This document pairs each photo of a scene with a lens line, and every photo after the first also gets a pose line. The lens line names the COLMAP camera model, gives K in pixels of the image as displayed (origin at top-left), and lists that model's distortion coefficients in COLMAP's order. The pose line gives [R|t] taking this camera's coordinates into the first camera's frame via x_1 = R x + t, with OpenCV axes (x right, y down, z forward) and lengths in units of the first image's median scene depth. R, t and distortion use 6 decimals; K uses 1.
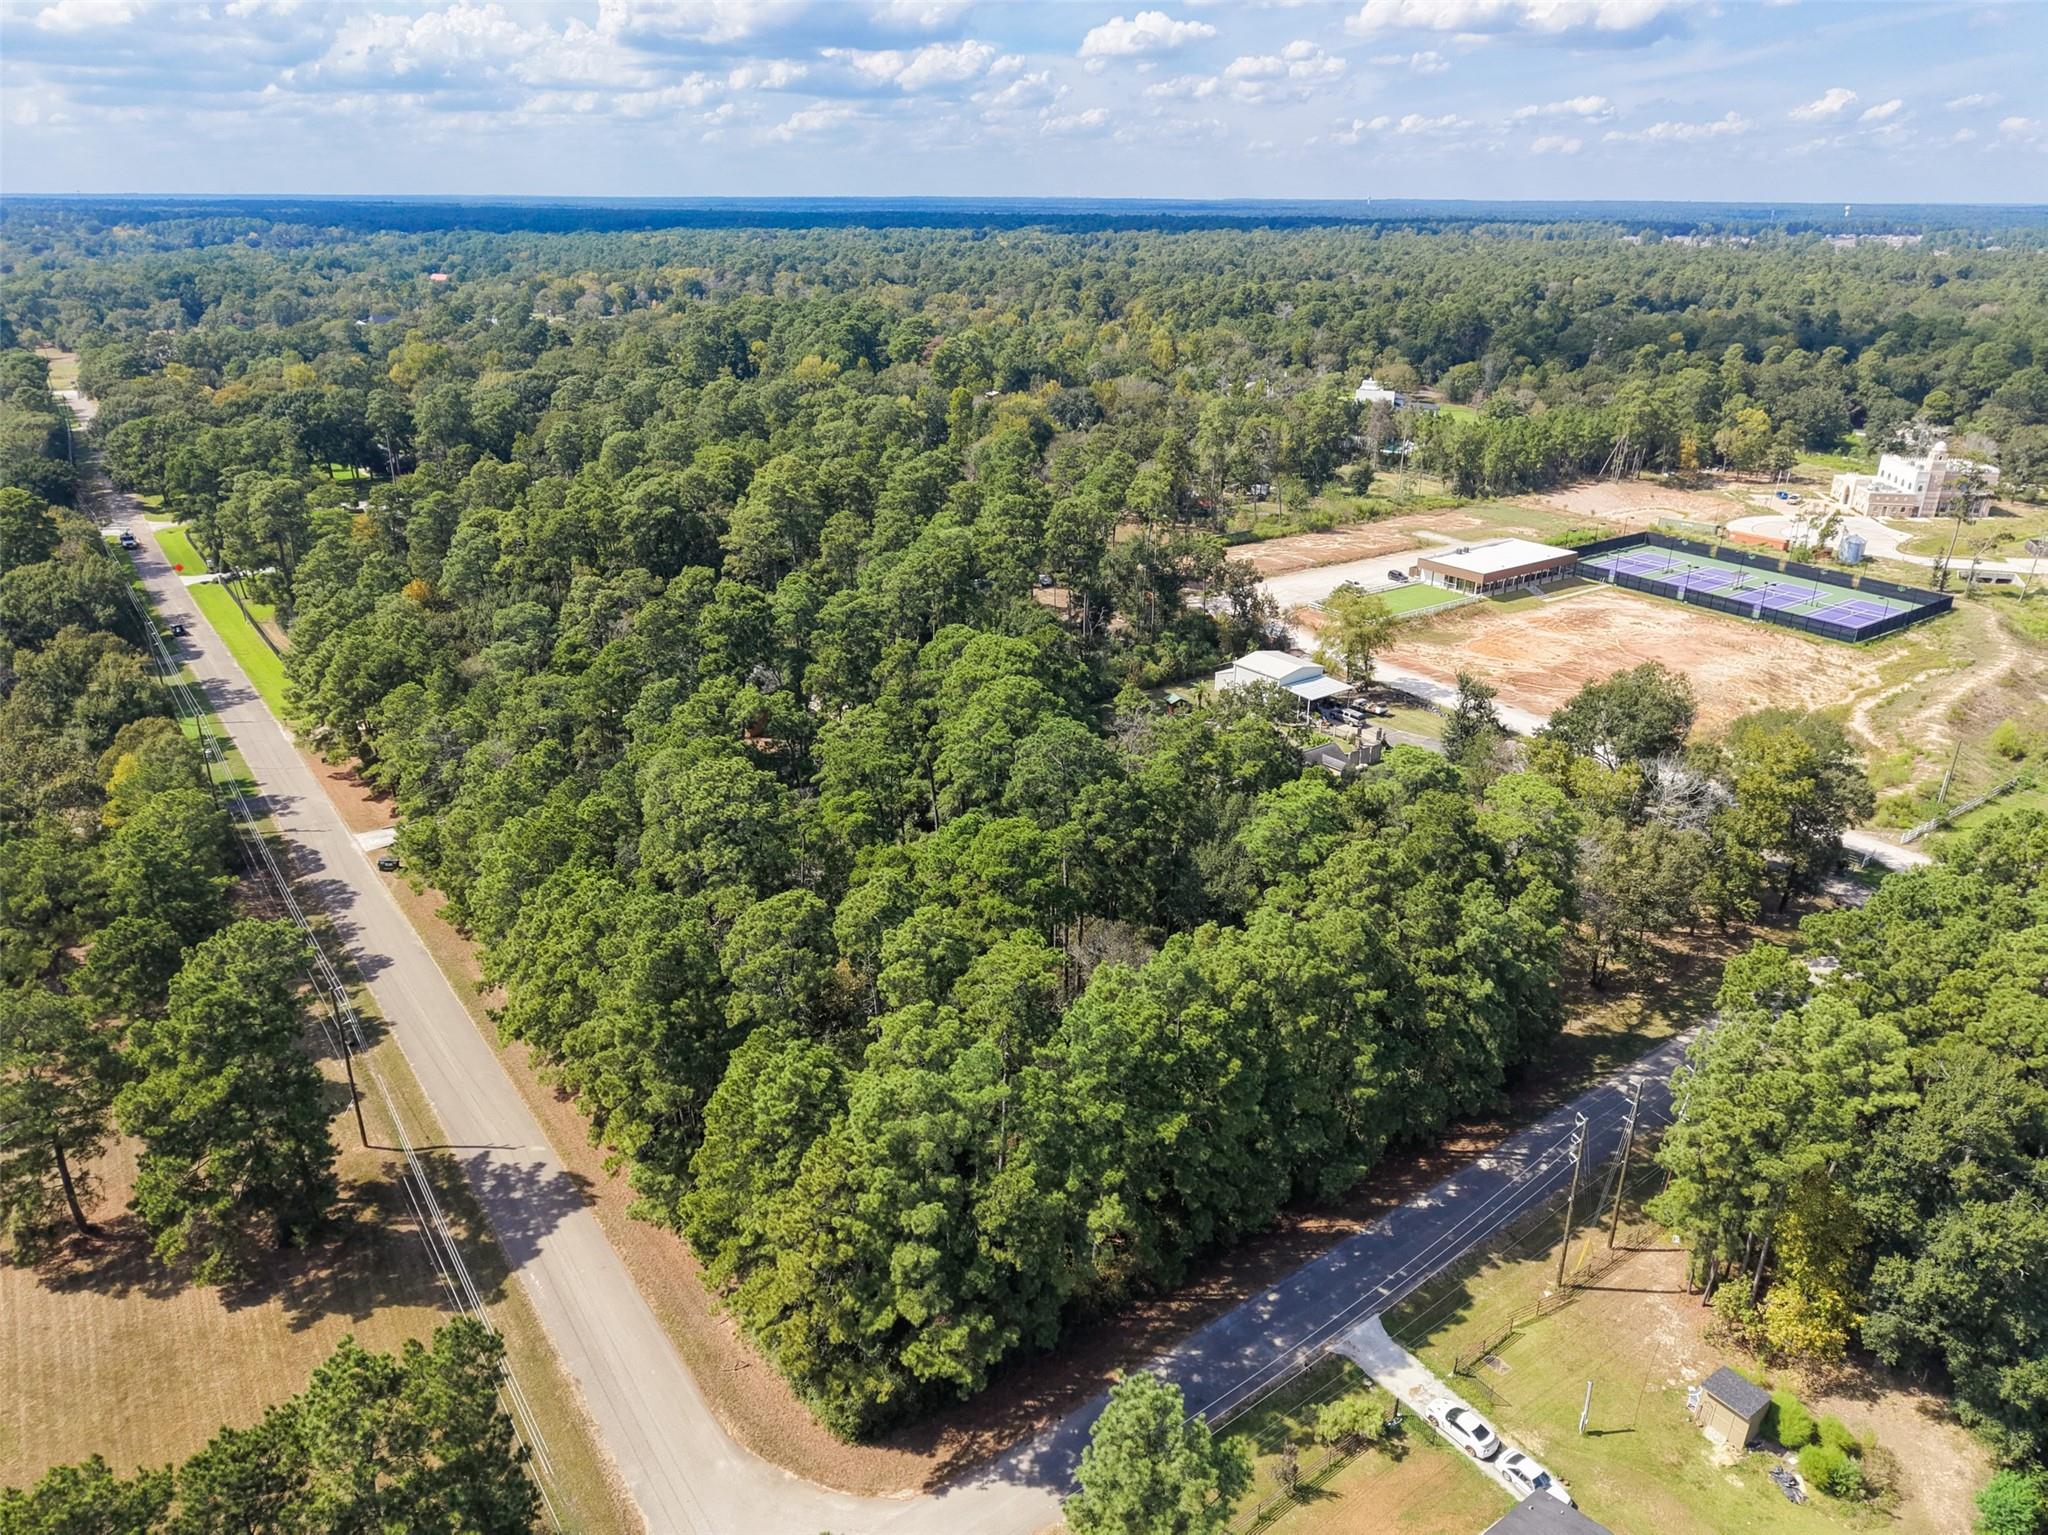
lens RADIAL K [[1382.3, 0, 1025.2], [0, 1382.3, 765.6], [0, 0, 1]] dist [0.012158, -0.011819]
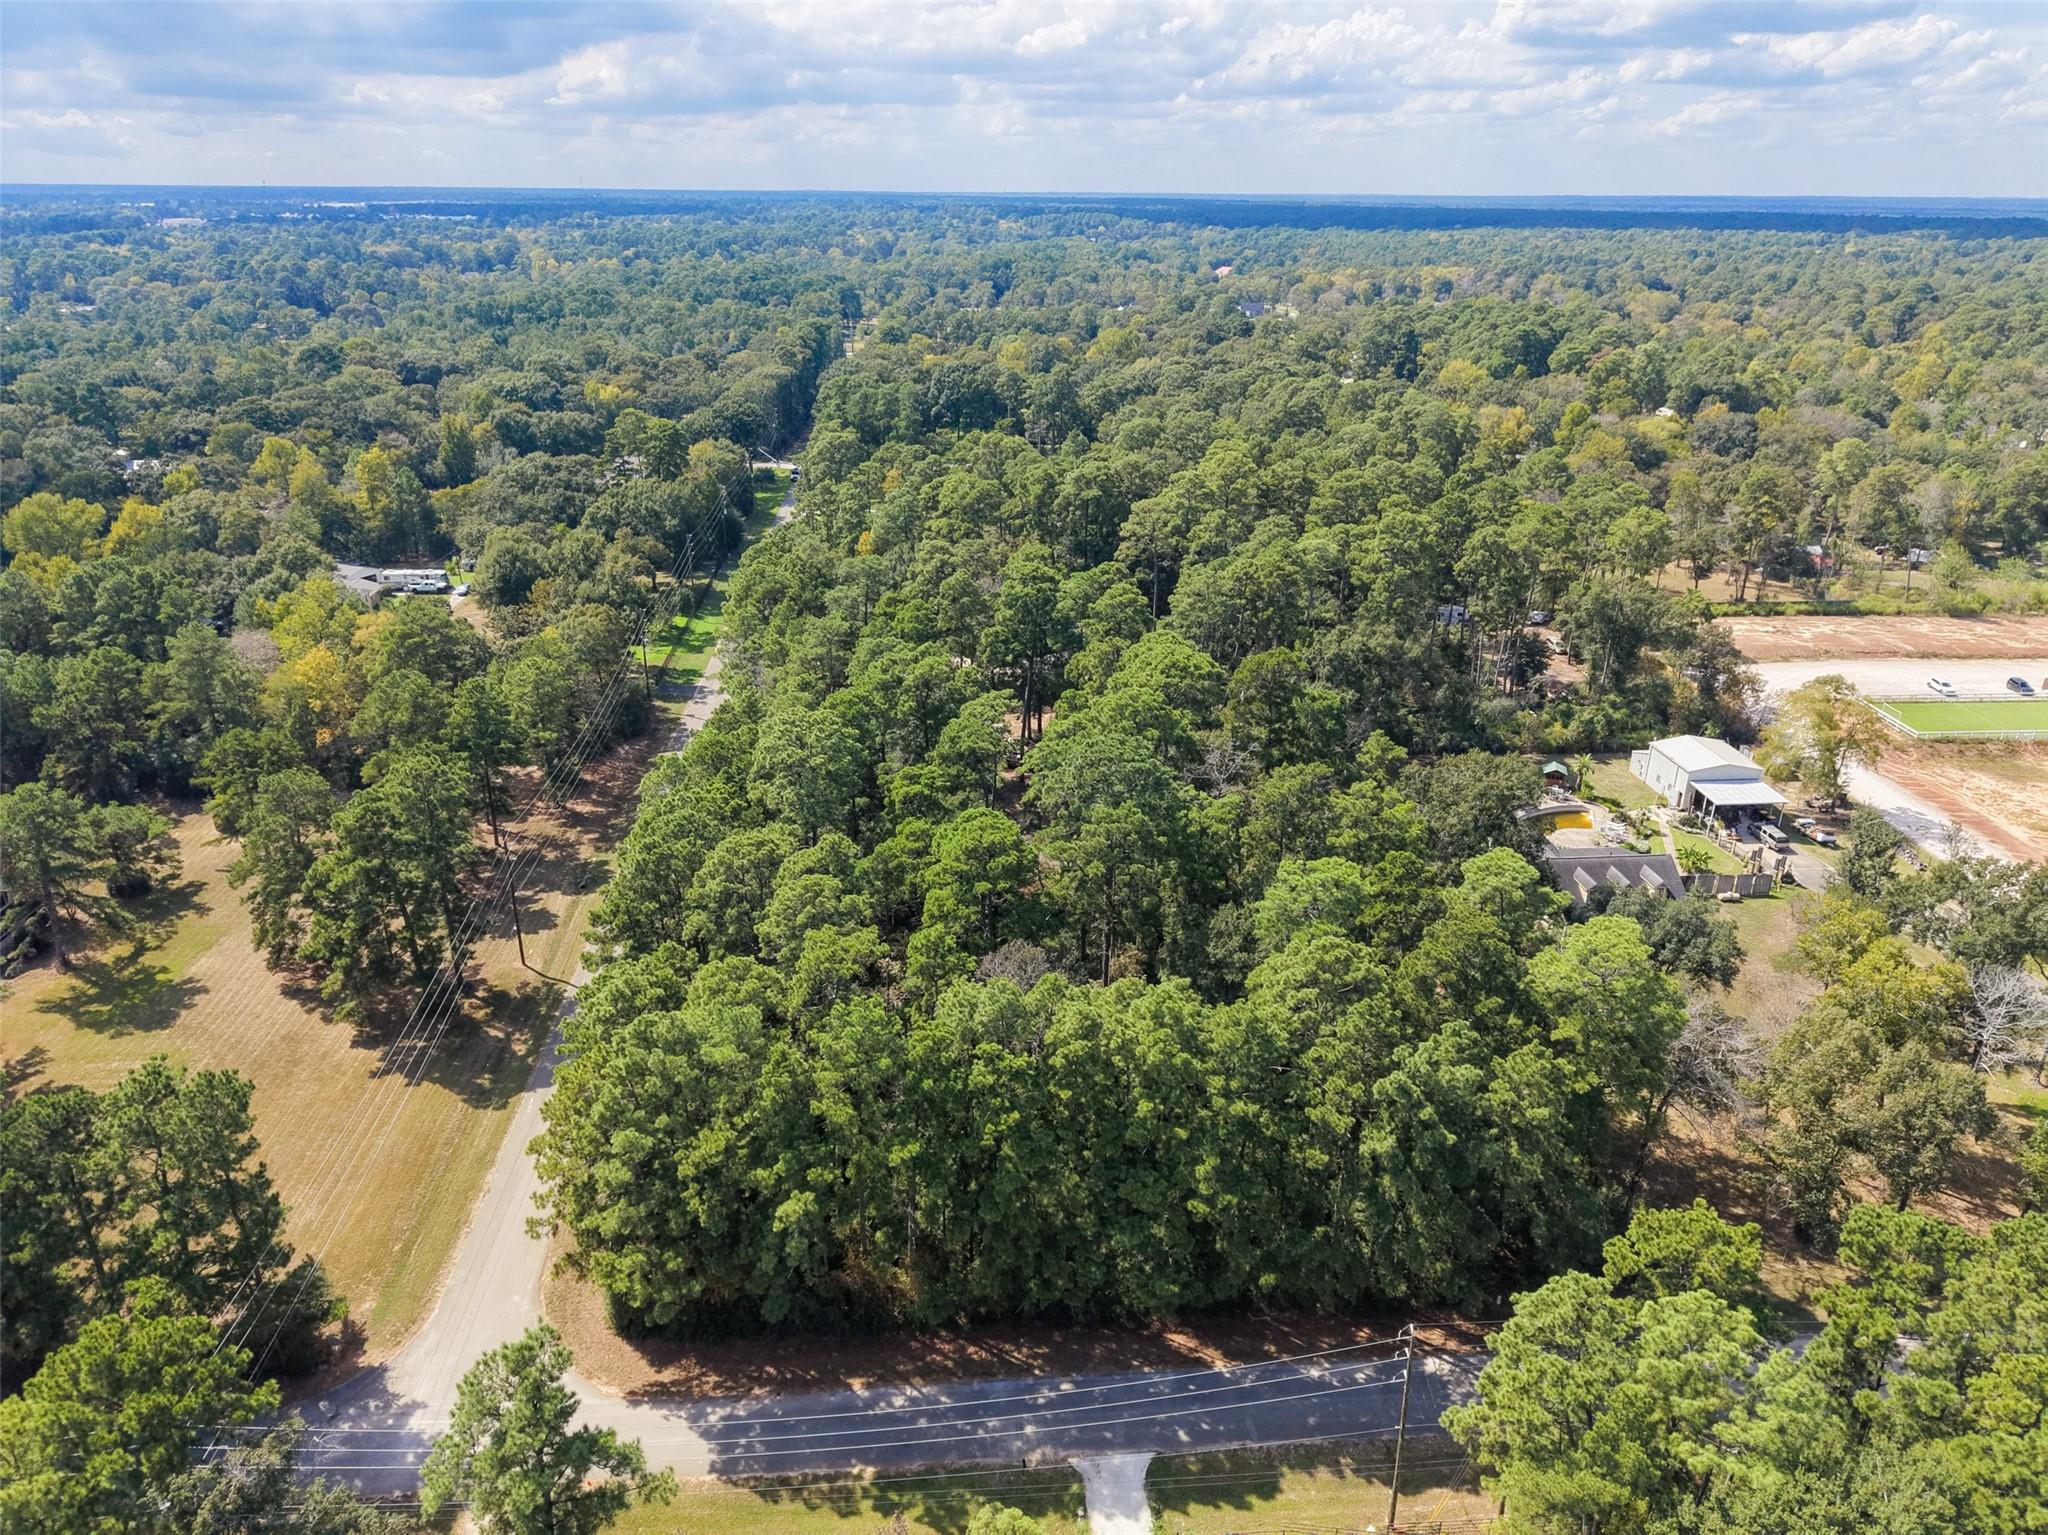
lens RADIAL K [[1382.3, 0, 1015.9], [0, 1382.3, 757.6], [0, 0, 1]] dist [0.012158, -0.011819]
pose [[0.844379, 0.203935, -0.495414, 0.153729], [-0.206010, 0.977212, 0.051145, -0.018498], [0.494555, 0.058875, 0.867150, 0.049067]]
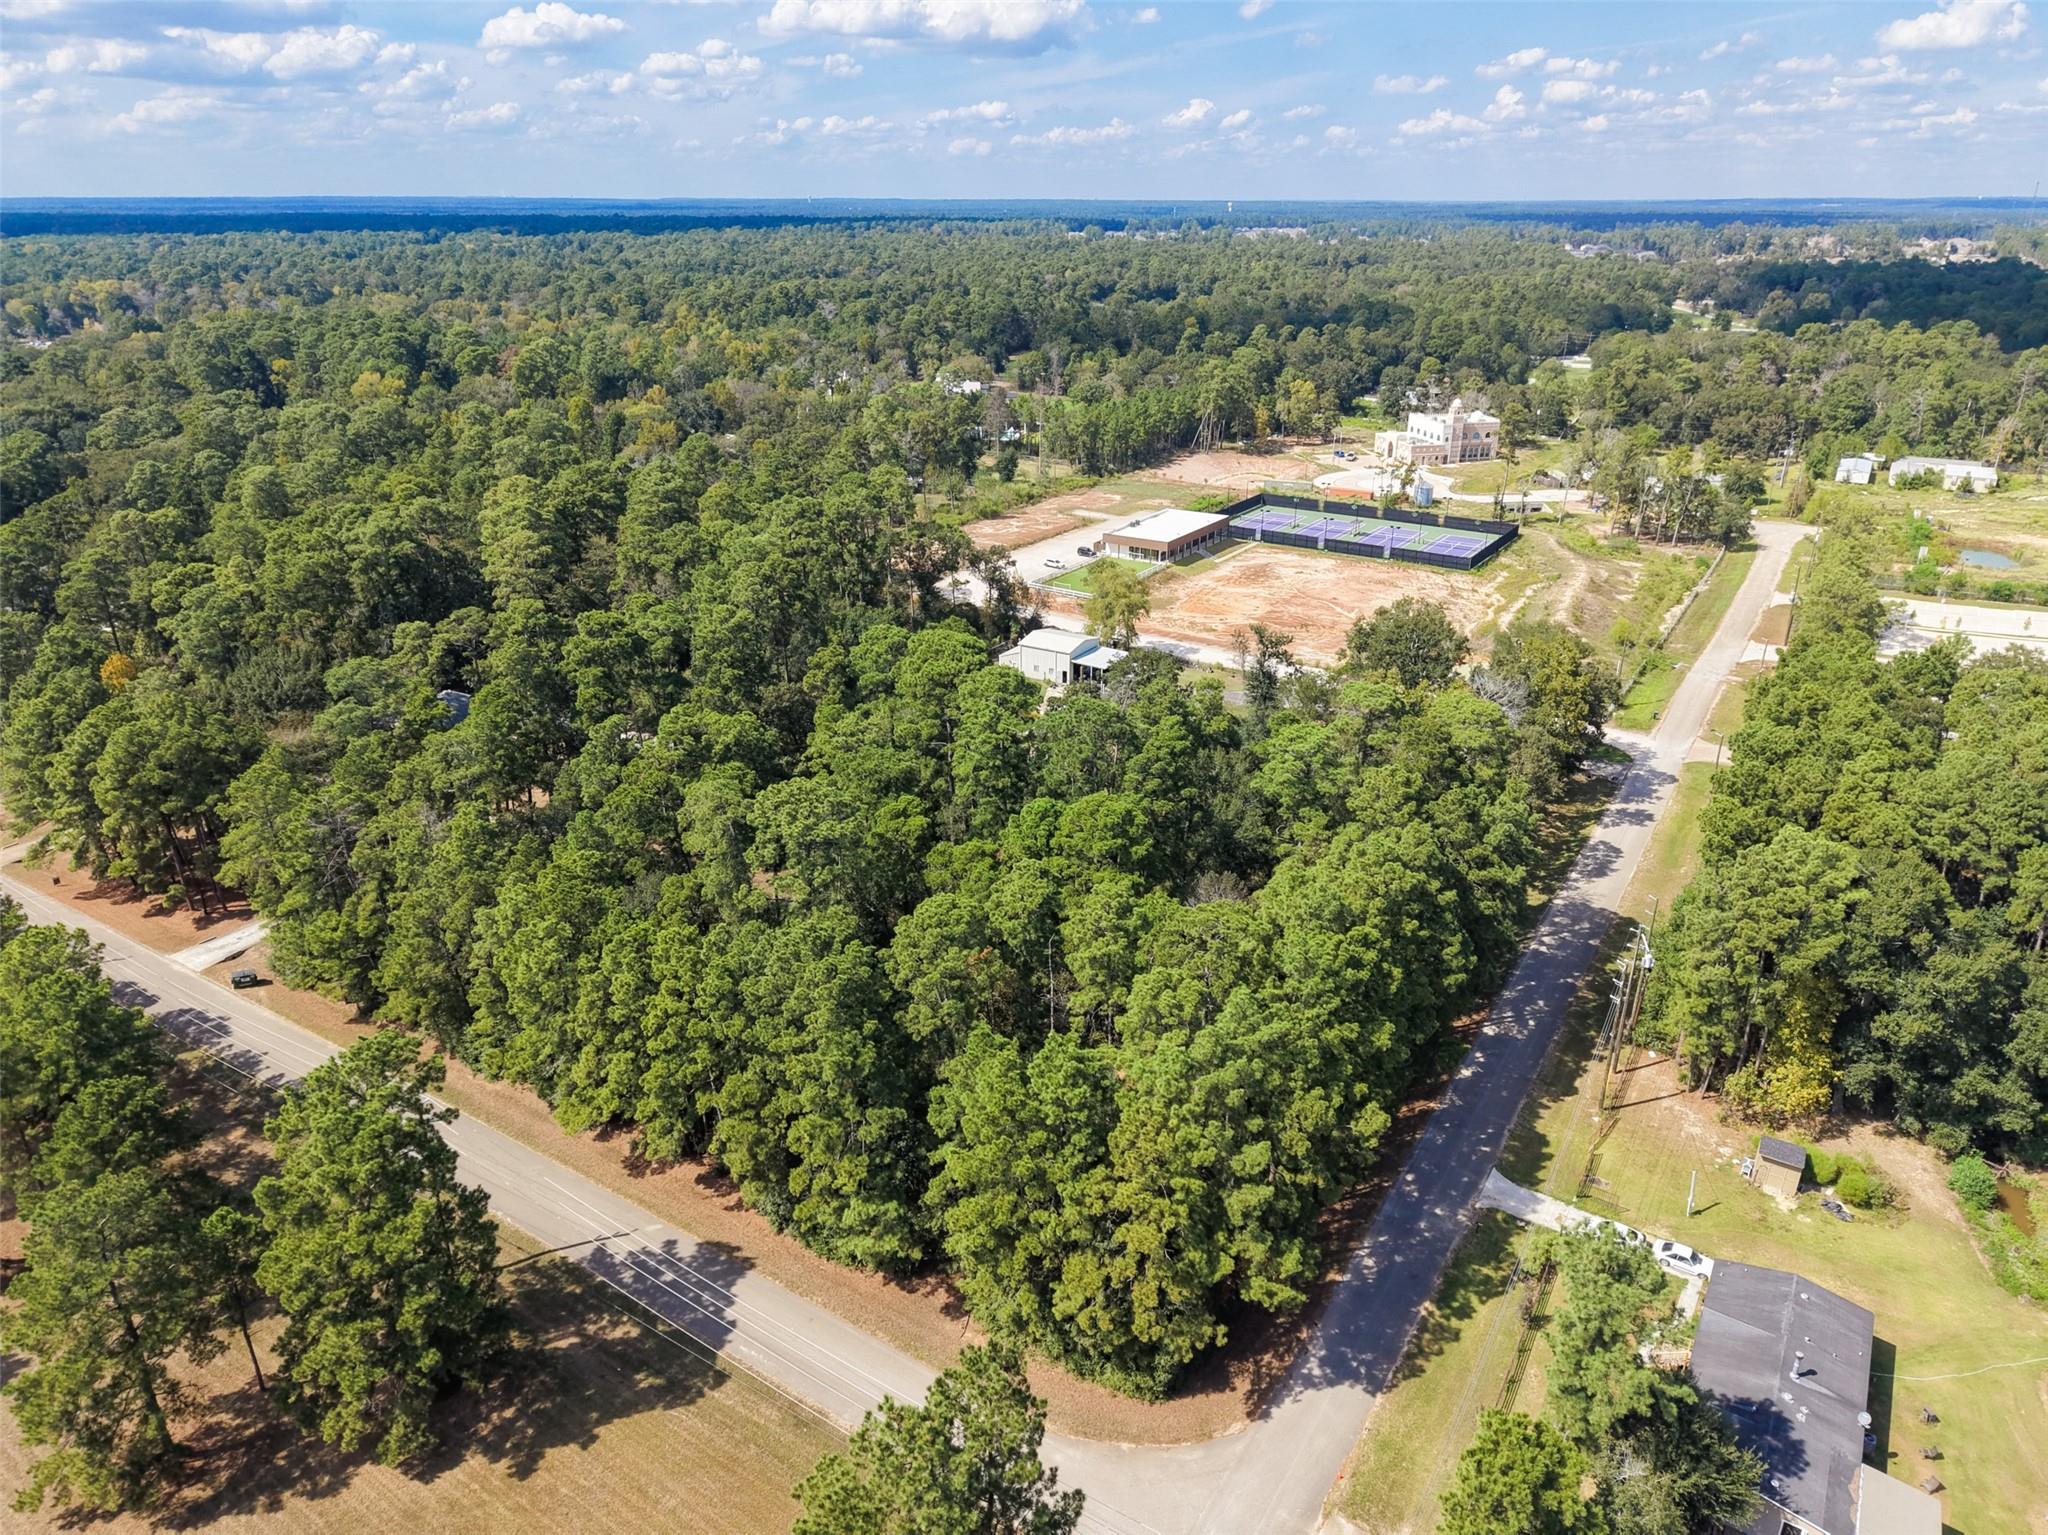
lens RADIAL K [[1382.3, 0, 1031.6], [0, 1382.3, 767.4], [0, 0, 1]] dist [0.012158, -0.011819]
pose [[0.929100, -0.143725, 0.340759, -0.130256], [0.143167, 0.989332, 0.026926, -0.005410], [-0.340993, 0.023768, 0.939765, 0.012890]]
